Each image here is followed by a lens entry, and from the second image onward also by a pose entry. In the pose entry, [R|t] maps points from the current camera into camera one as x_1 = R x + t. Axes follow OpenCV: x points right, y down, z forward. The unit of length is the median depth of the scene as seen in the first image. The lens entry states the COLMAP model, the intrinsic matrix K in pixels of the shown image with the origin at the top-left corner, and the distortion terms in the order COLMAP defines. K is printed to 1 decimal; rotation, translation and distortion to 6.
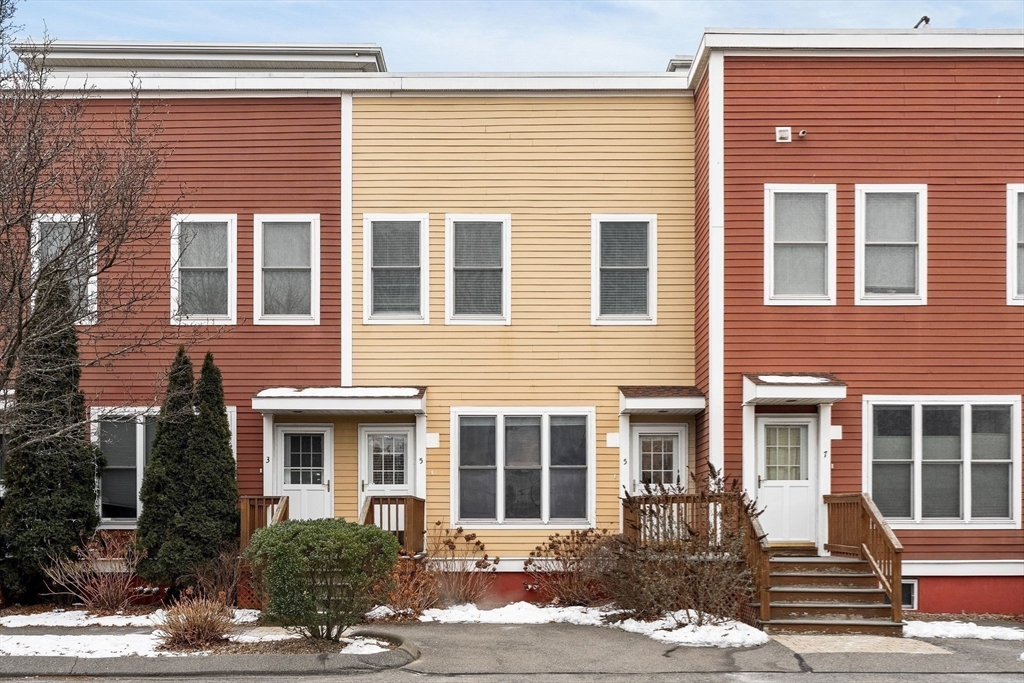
lens RADIAL K [[1200.7, 0, 505.2], [0, 1200.7, 344.9], [0, 0, 1]] dist [-0.016828, 0.000000]
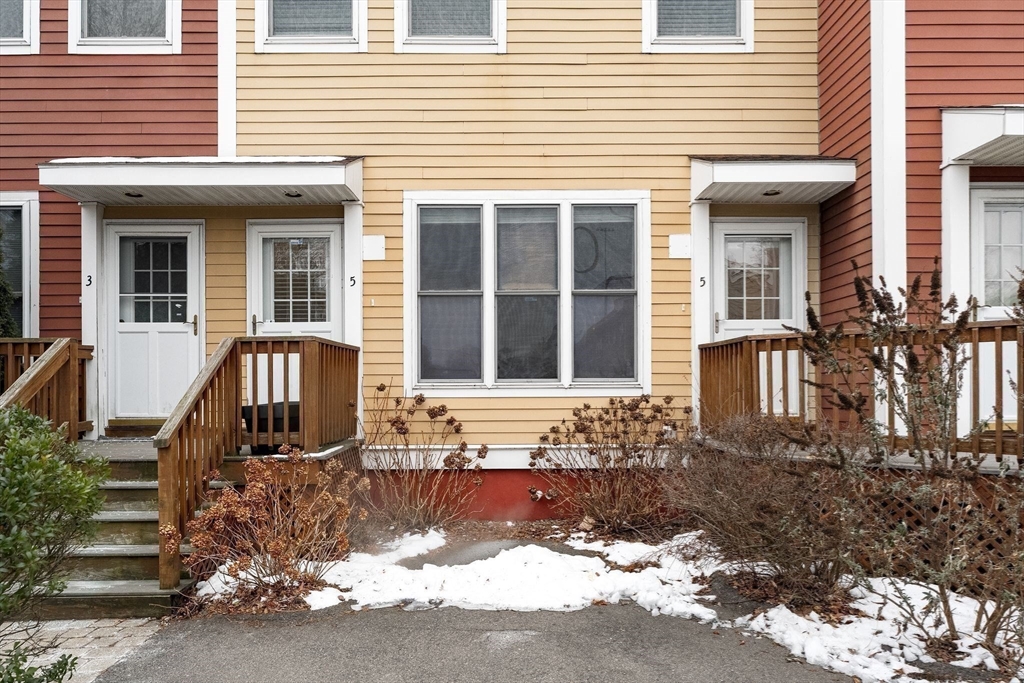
lens RADIAL K [[1200.7, 0, 512.0], [0, 1200.7, 343.2], [0, 0, 1]] dist [-0.016828, 0.000000]
pose [[0.999946, -0.003343, 0.009848, 0.001408], [0.002186, 0.993338, 0.115213, 0.058739], [-0.010168, -0.115185, 0.993292, 0.412338]]
